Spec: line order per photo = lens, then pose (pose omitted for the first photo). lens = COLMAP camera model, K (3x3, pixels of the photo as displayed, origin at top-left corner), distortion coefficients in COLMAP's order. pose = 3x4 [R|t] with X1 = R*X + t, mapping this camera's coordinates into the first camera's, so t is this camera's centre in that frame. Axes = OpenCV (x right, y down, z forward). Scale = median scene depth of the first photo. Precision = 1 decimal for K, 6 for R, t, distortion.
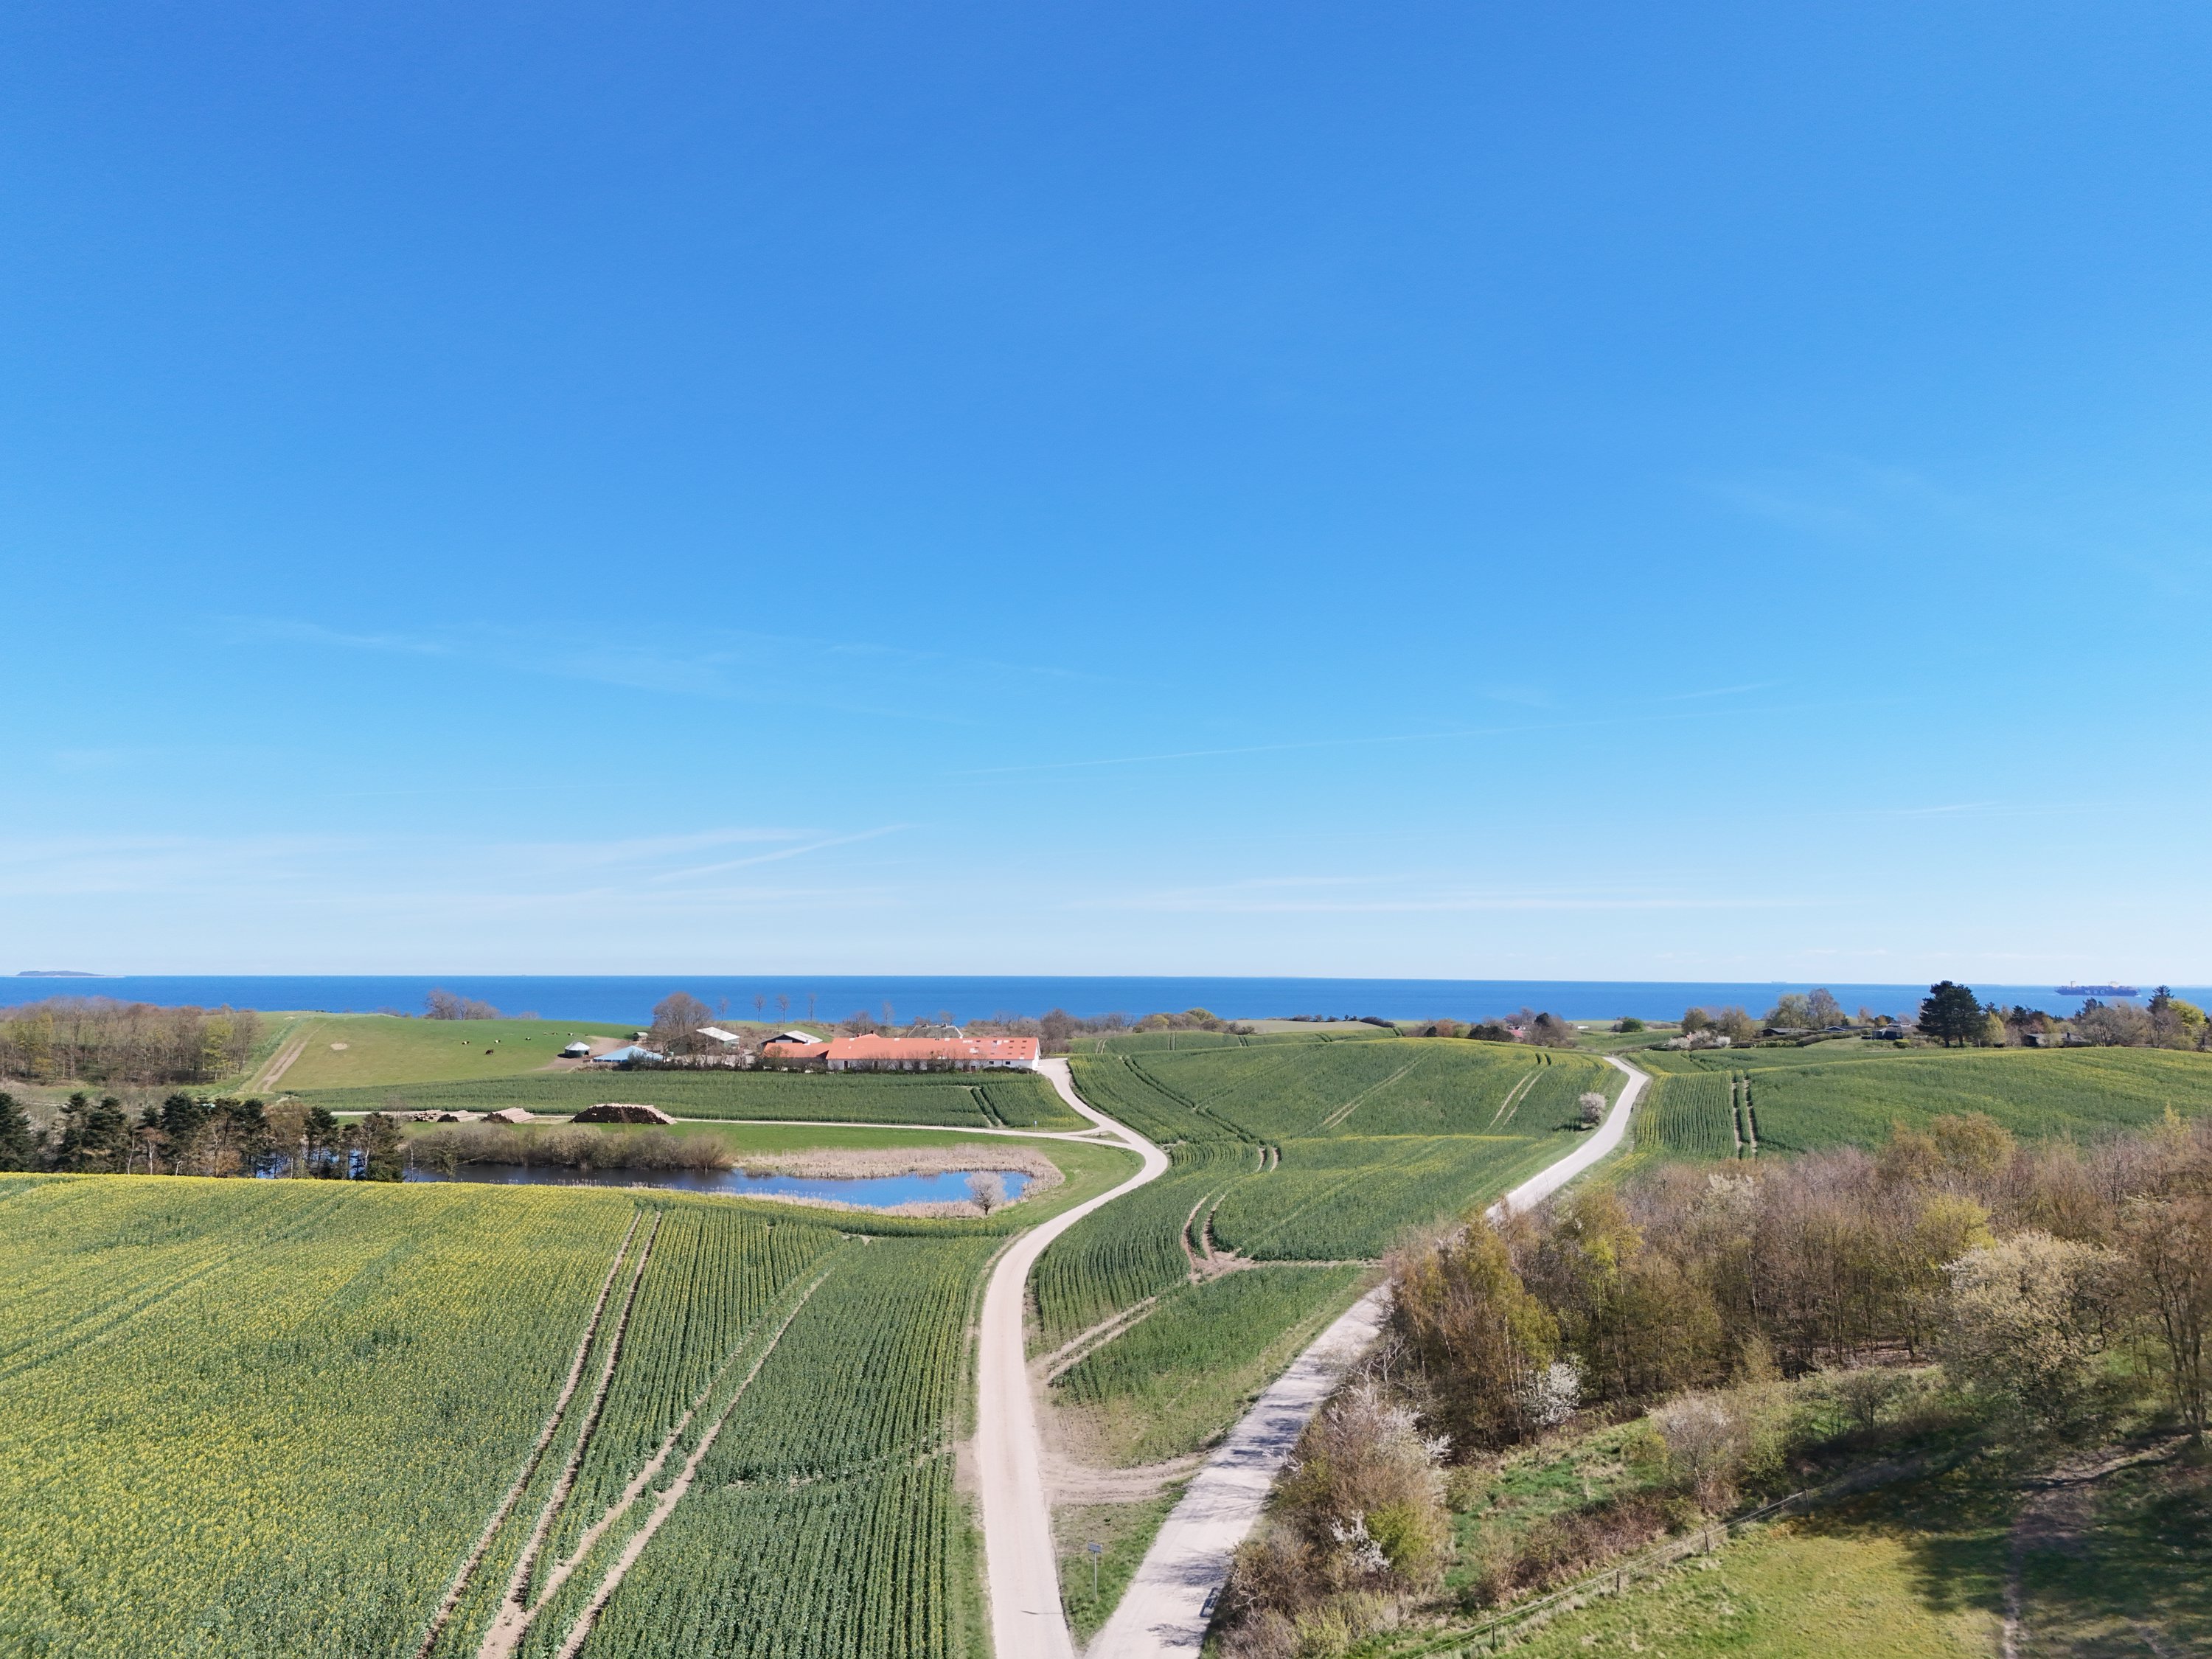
lens RADIAL K [[1548.7, 0, 1106.0], [0, 1548.7, 829.5], [0, 0, 1]] dist [0.027520, -0.006270]
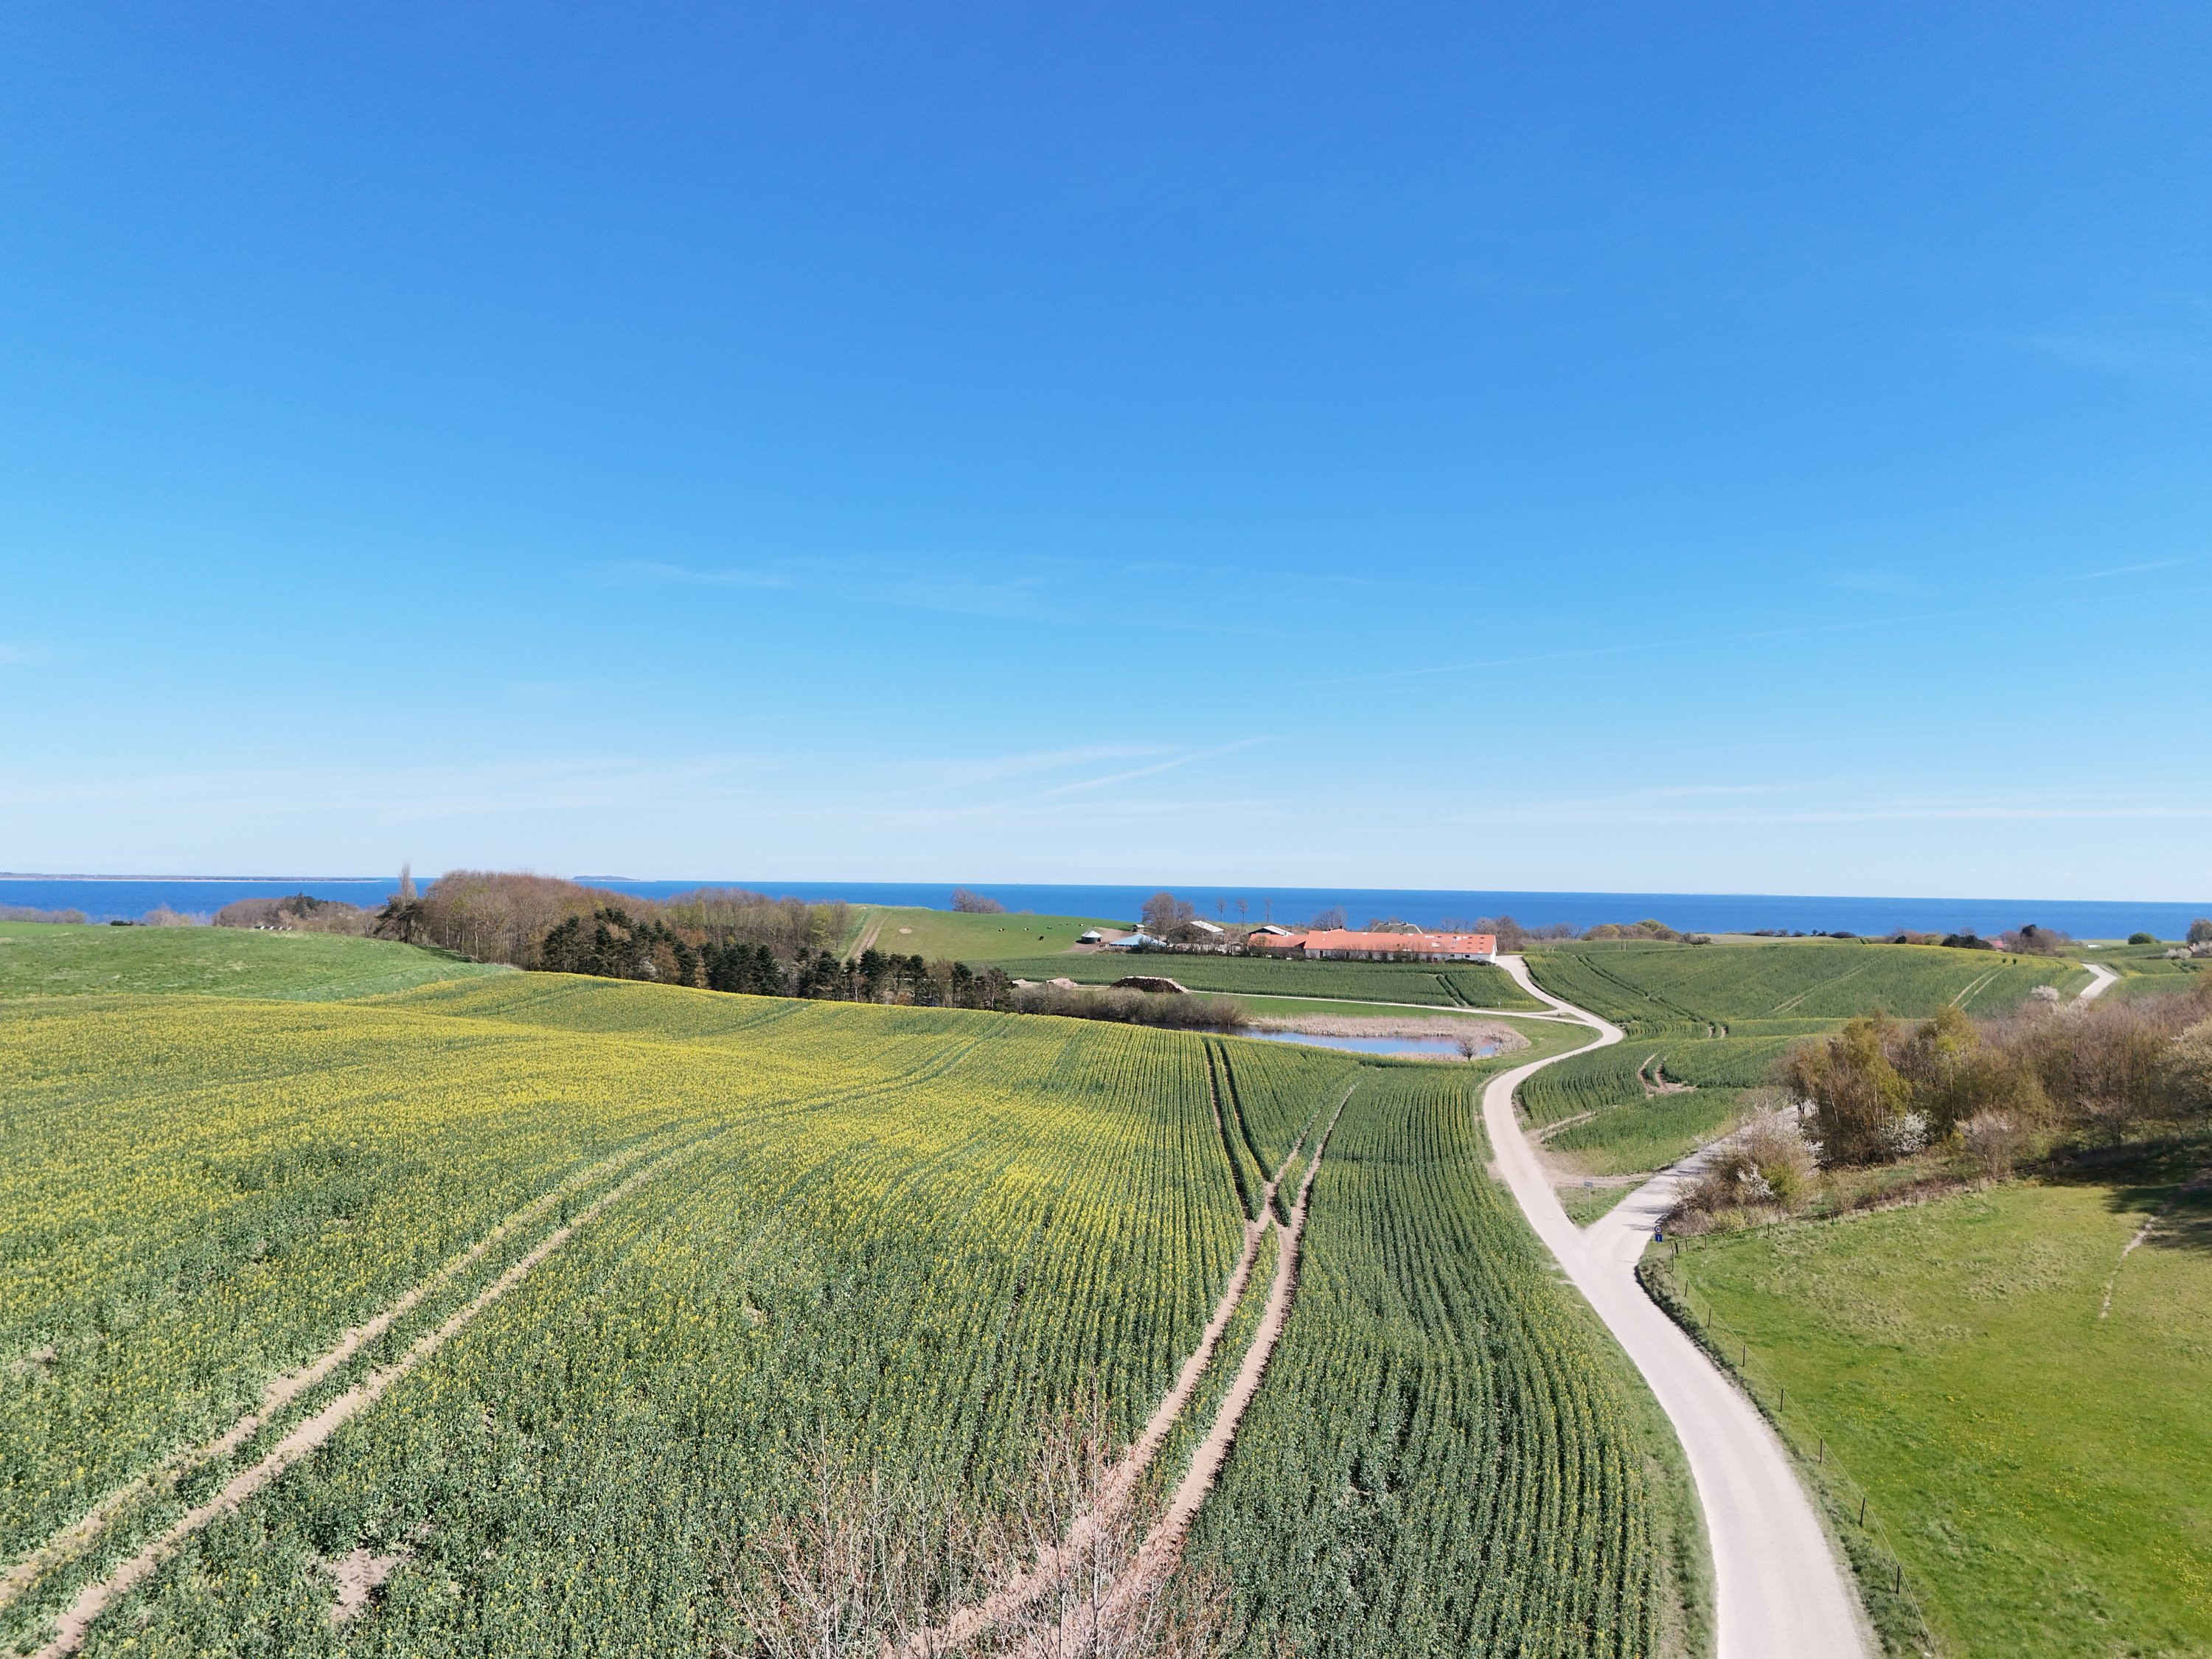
lens RADIAL K [[1548.7, 0, 1106.0], [0, 1548.7, 829.5], [0, 0, 1]] dist [0.027520, -0.006270]
pose [[0.961760, 0.000499, -0.273893, -0.010391], [0.015096, 0.998382, 0.054831, -0.005140], [0.273477, -0.056869, 0.960196, -0.158555]]
